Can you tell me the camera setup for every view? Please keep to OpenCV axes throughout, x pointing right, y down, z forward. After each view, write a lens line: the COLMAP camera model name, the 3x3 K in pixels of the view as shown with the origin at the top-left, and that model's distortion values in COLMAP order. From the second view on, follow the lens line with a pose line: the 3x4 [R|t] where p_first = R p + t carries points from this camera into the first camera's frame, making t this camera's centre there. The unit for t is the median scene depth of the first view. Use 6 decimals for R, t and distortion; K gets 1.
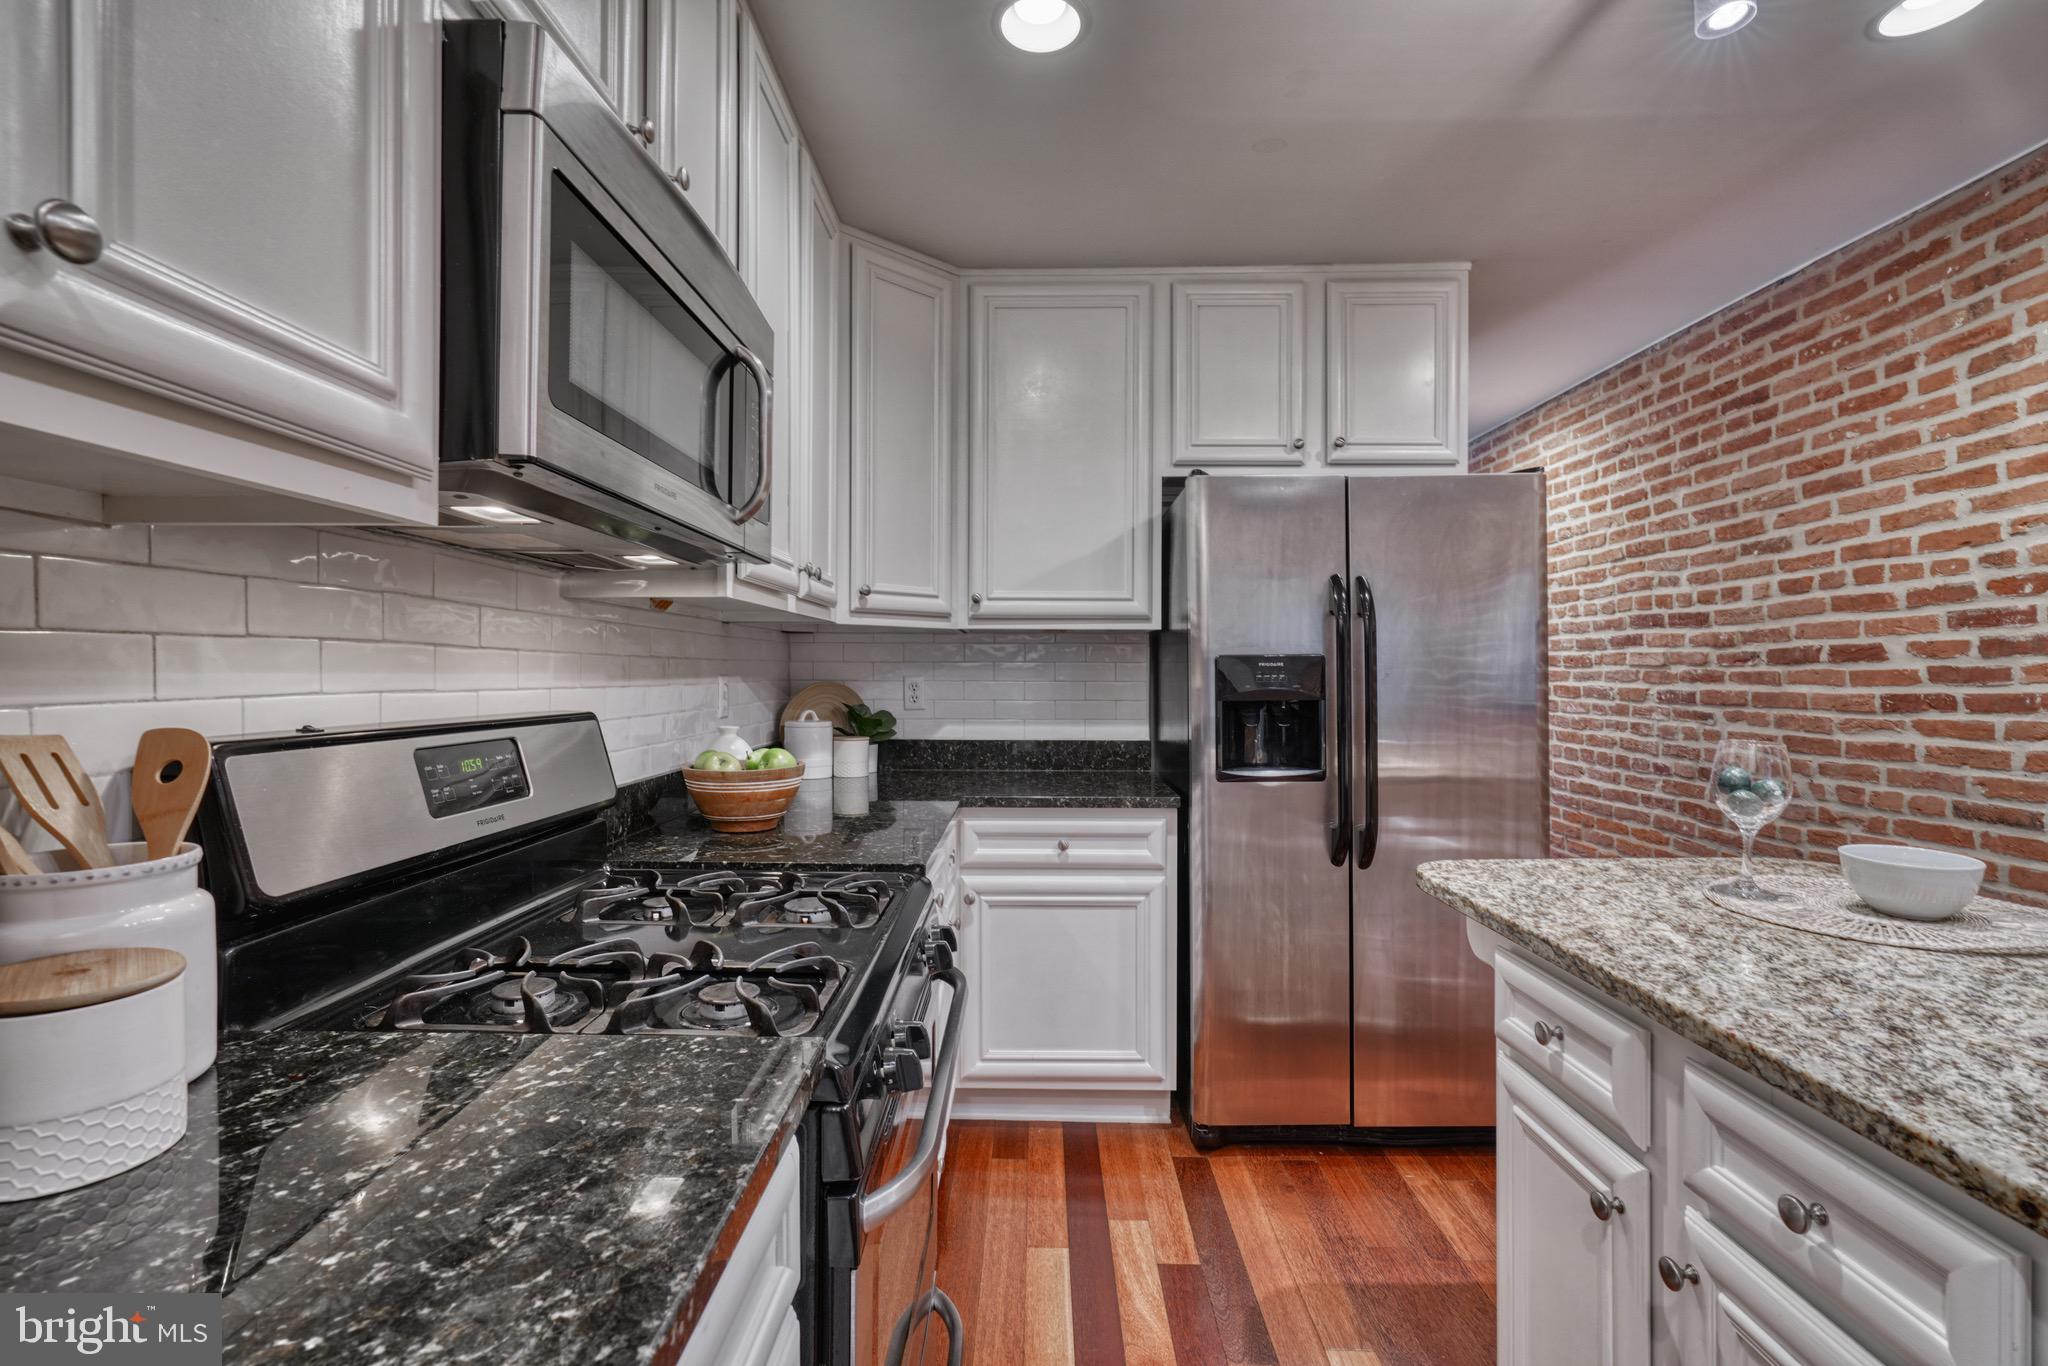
lens RADIAL K [[915.0, 0, 1018.2], [0, 915.0, 672.9], [0, 0, 1]] dist [0.000072, 0.000146]
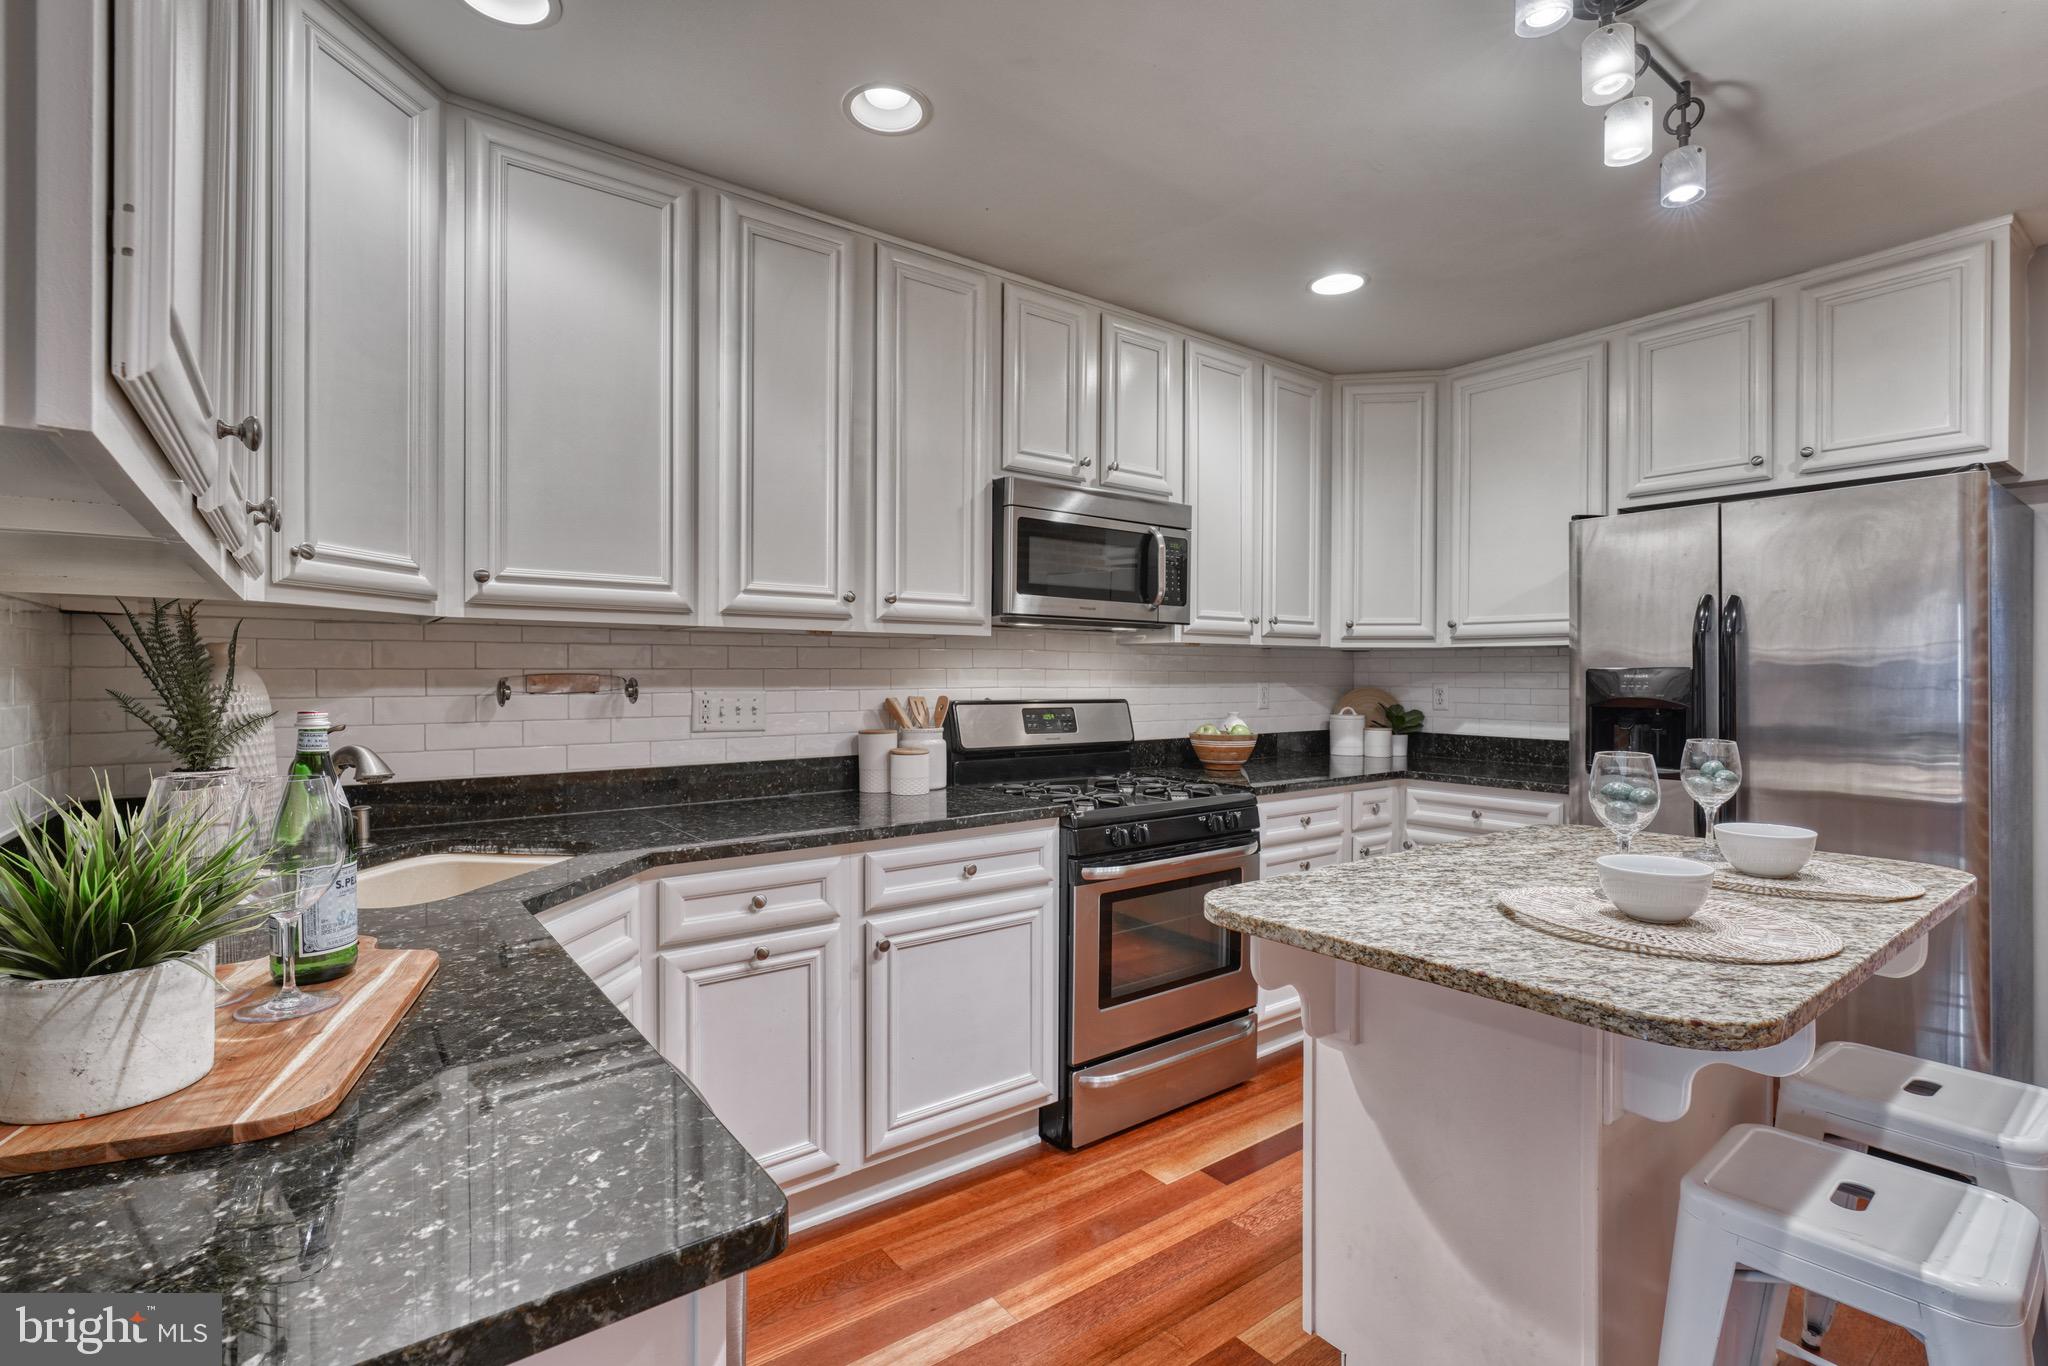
lens RADIAL K [[943.3, 0, 1019.7], [0, 943.3, 691.6], [0, 0, 1]] dist [-0.011506, 0.004942]
pose [[0.612293, 0.016402, -0.790461, 0.667503], [-0.003988, 0.999836, 0.017657, -0.007280], [0.790621, -0.007658, 0.612258, -0.314582]]
